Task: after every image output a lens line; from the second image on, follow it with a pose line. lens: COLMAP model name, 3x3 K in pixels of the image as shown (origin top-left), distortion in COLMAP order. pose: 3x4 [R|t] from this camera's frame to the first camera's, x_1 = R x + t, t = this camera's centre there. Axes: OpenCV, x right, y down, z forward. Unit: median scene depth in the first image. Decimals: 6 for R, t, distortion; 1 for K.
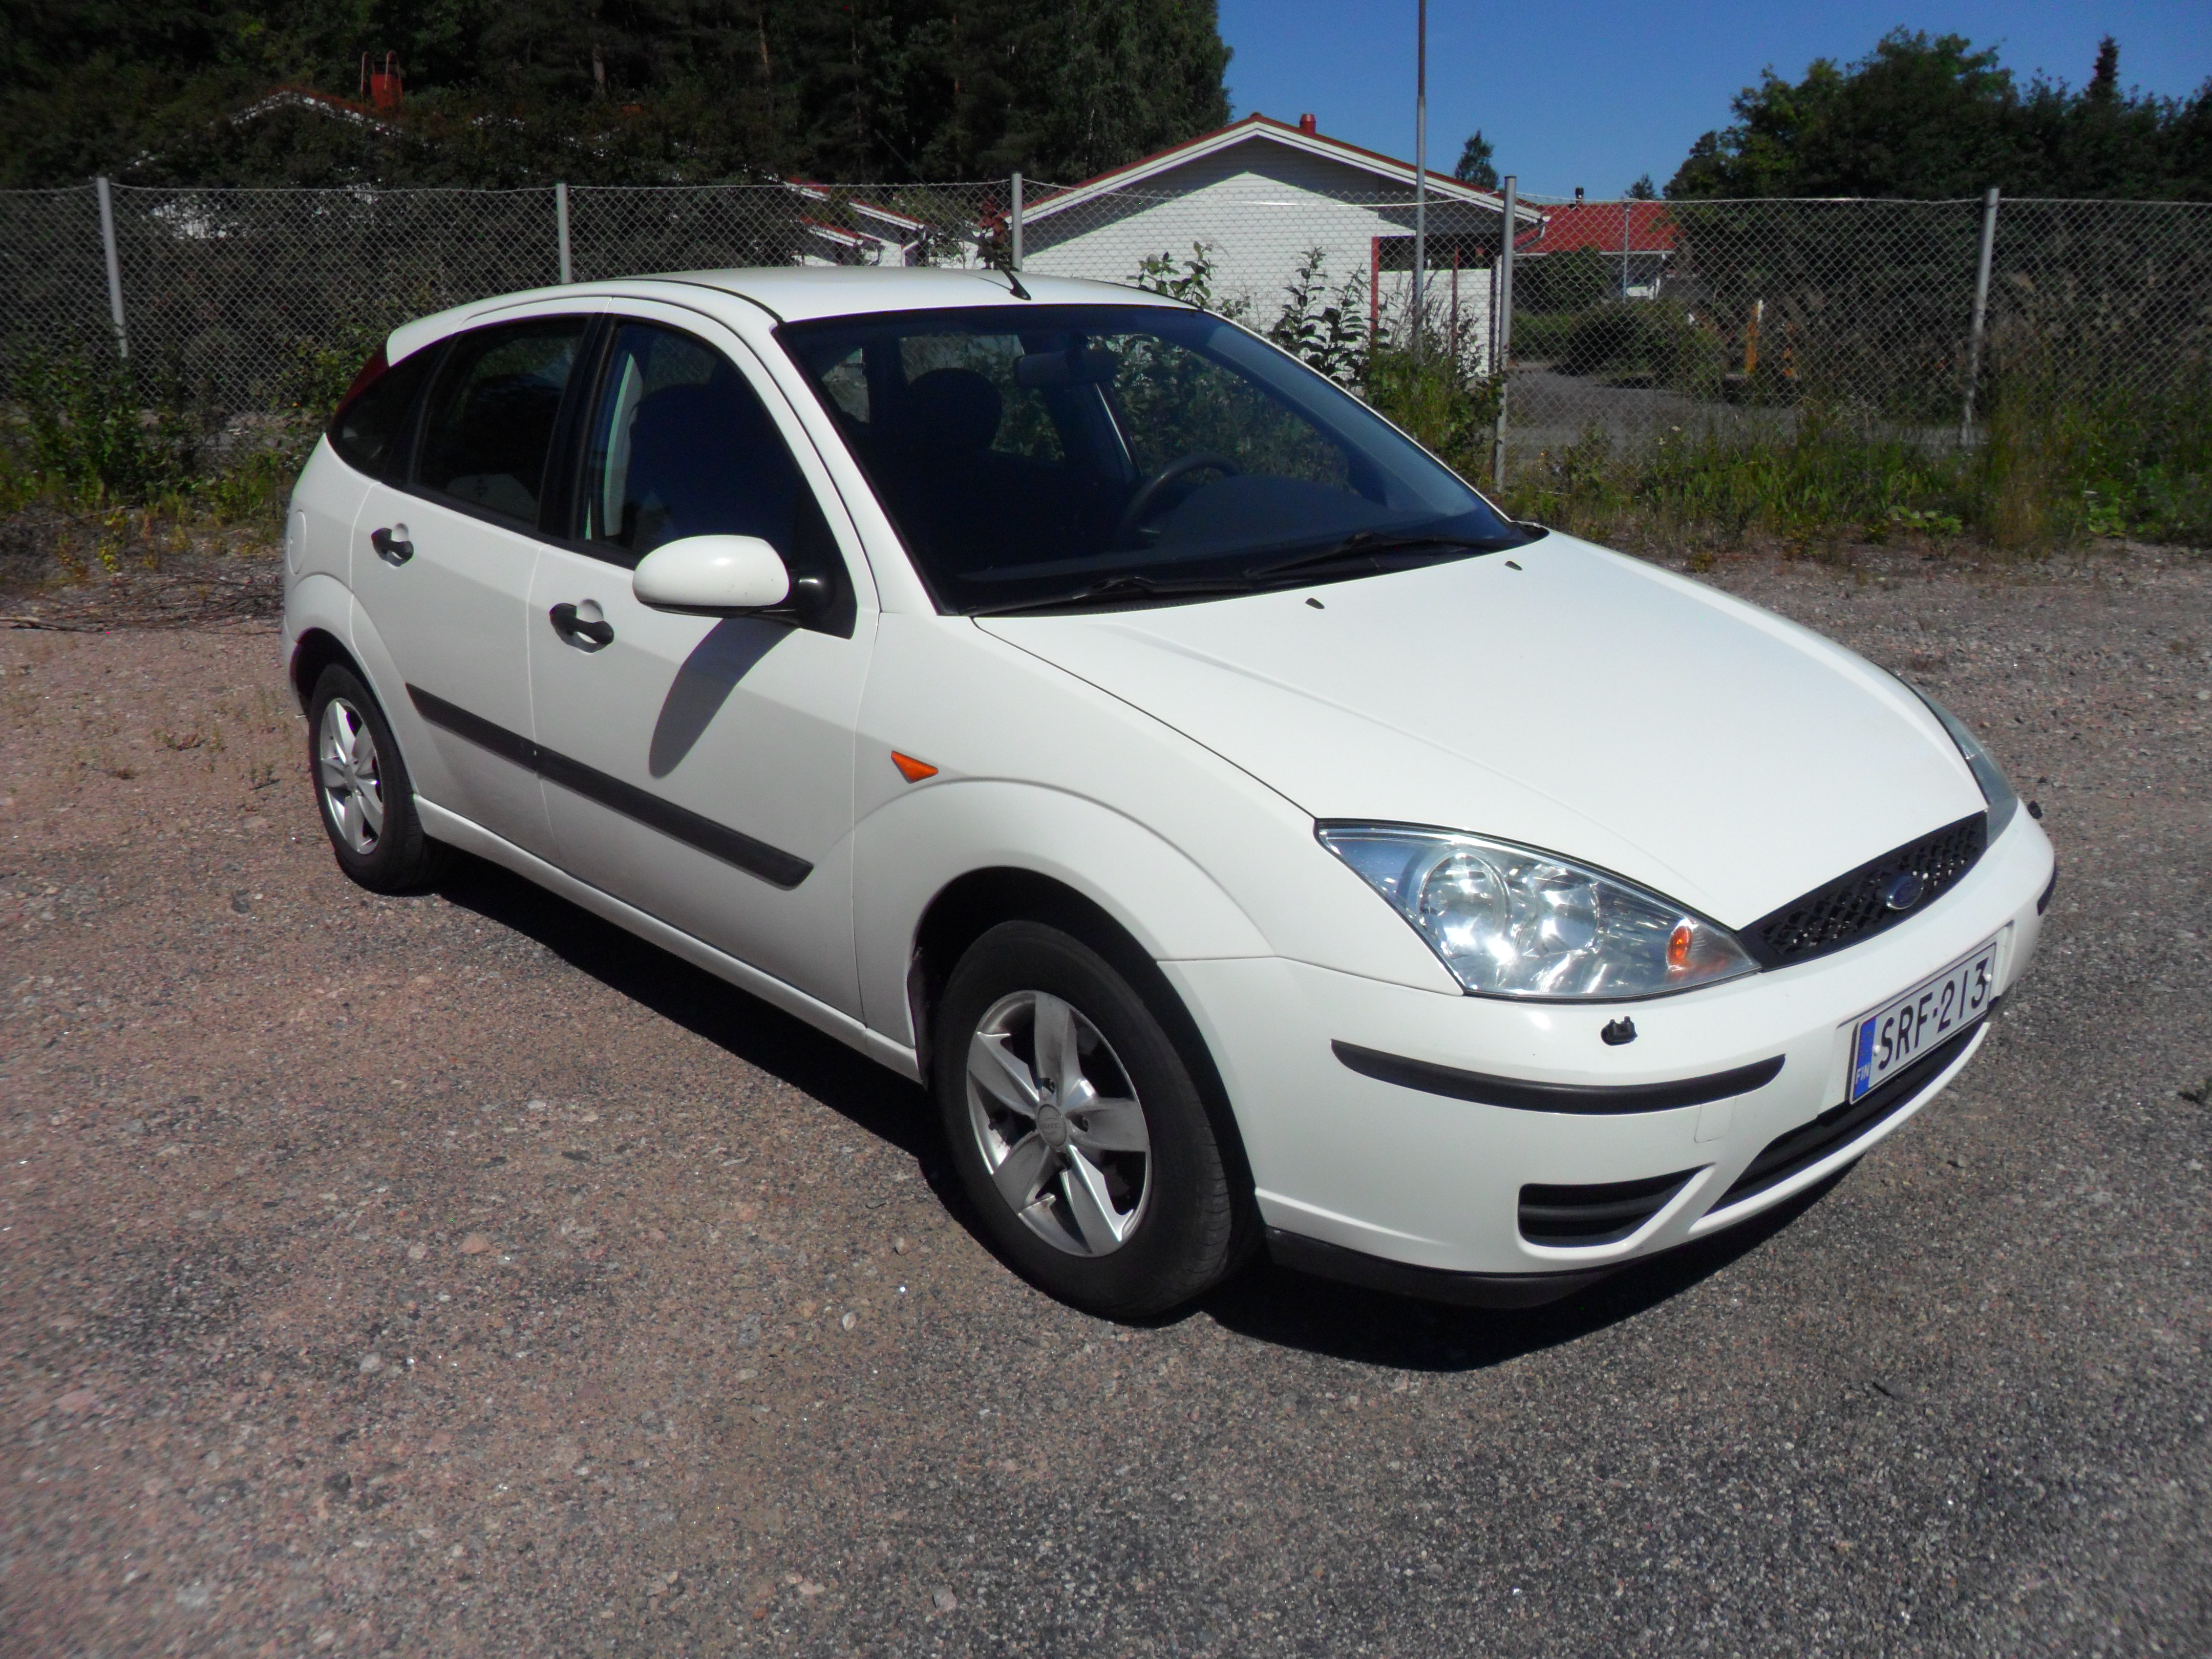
lens RADIAL K [[1748.5, 0, 1096.0], [0, 1748.5, 833.8], [0, 0, 1]] dist [-0.004220, -0.002397]
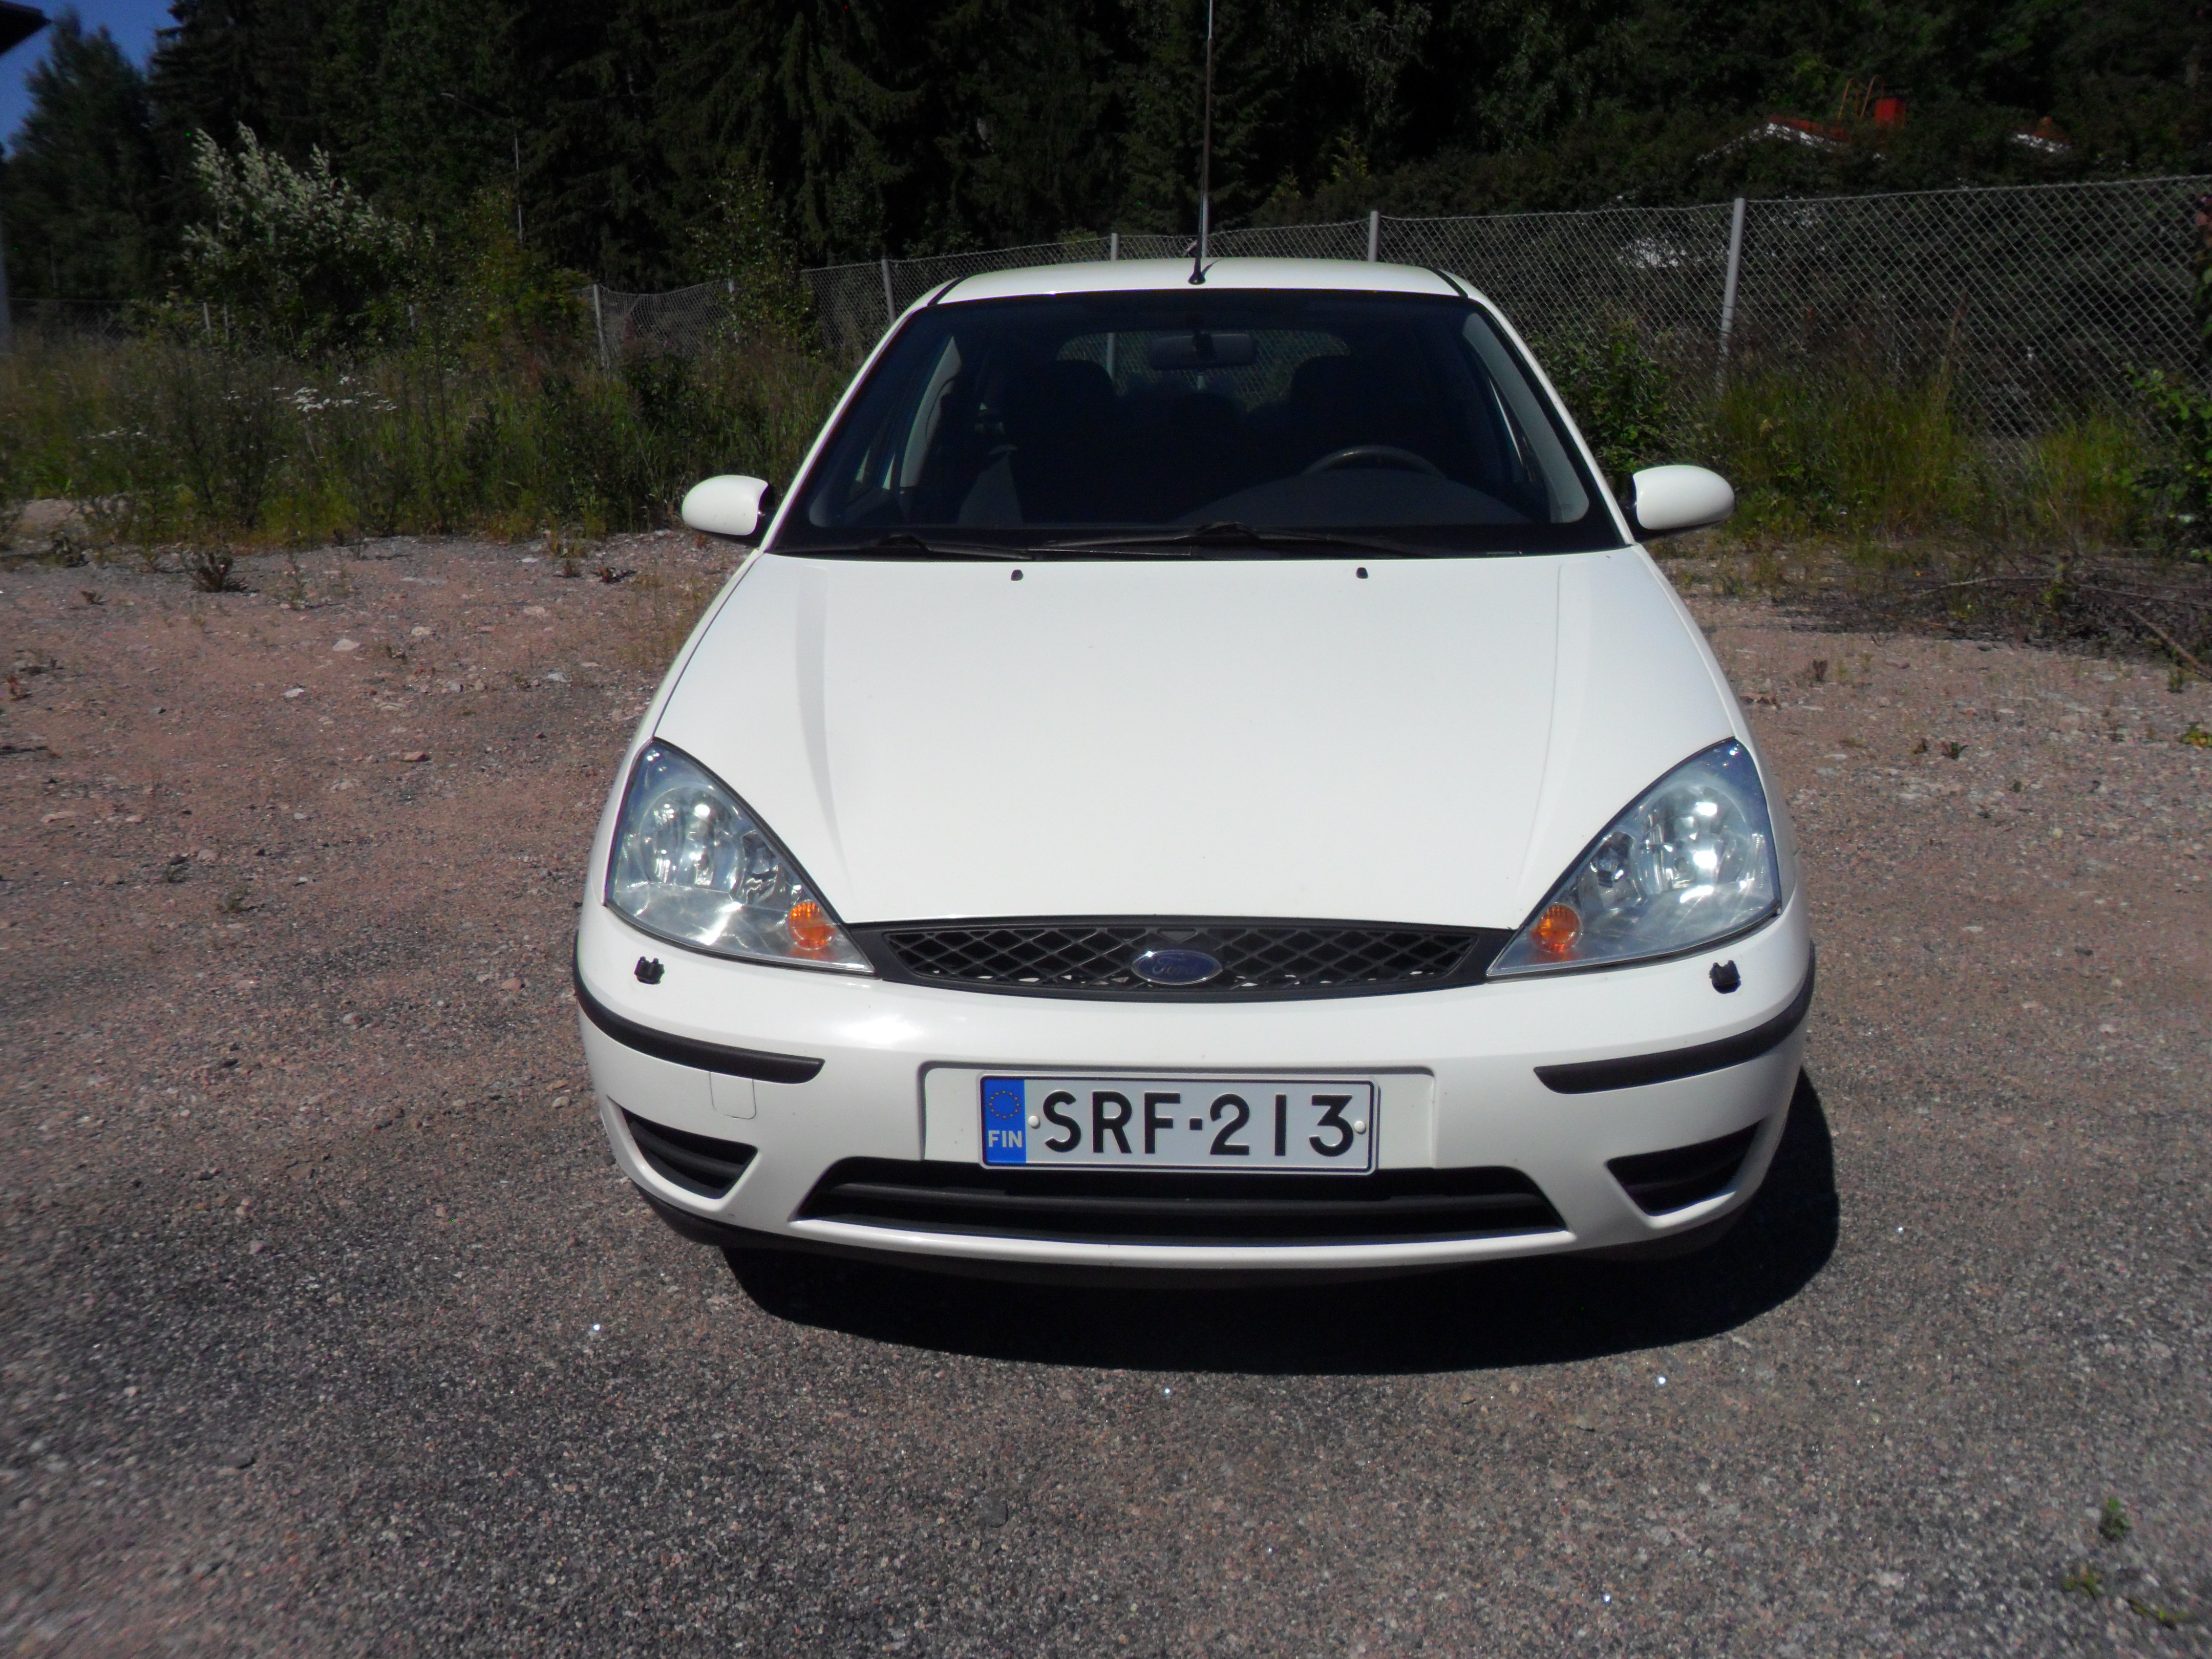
lens RADIAL K [[1748.5, 0, 1099.2], [0, 1748.5, 830.3], [0, 0, 1]] dist [-0.004220, -0.002397]
pose [[0.691171, 0.199041, -0.694741, 0.888263], [-0.210852, 0.975039, 0.069576, -0.070192], [0.691248, 0.098398, 0.715887, 0.336766]]
